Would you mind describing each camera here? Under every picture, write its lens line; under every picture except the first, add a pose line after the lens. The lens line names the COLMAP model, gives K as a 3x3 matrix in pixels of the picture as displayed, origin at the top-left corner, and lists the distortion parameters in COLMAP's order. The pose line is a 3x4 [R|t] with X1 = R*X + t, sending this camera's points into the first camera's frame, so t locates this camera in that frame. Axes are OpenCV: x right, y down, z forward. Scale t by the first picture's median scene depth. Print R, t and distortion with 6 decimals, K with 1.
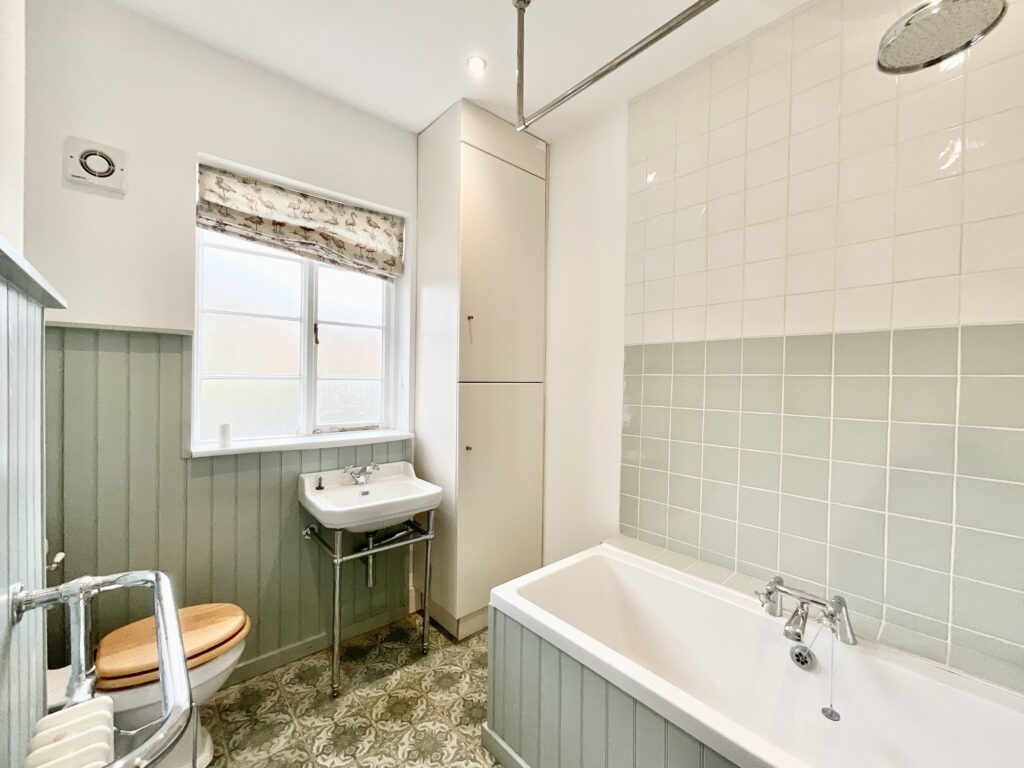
lens RADIAL K [[418.4, 0, 513.3], [0, 418.4, 386.5], [0, 0, 1]] dist [0.001996, 0.000511]
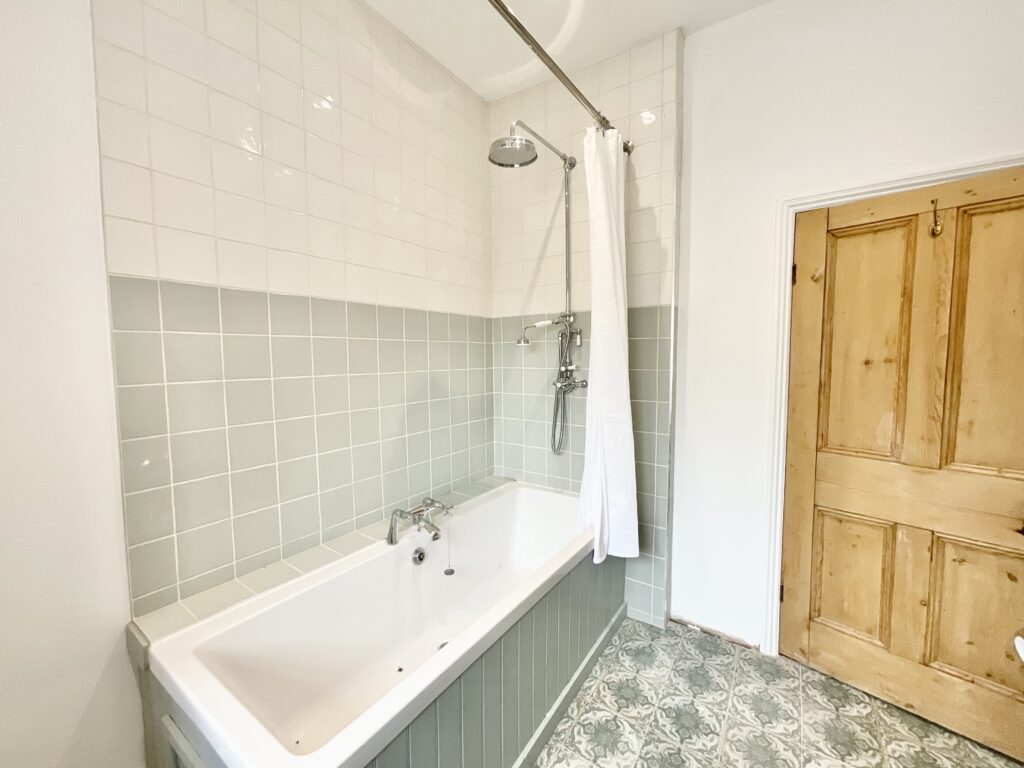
lens RADIAL K [[418.4, 0, 512.6], [0, 418.4, 378.8], [0, 0, 1]] dist [0.001996, 0.000511]
pose [[-0.250491, -0.074629, 0.965238, -0.516023], [0.015206, 0.996598, 0.081000, -0.002595], [-0.968000, 0.034967, -0.248504, 0.880007]]
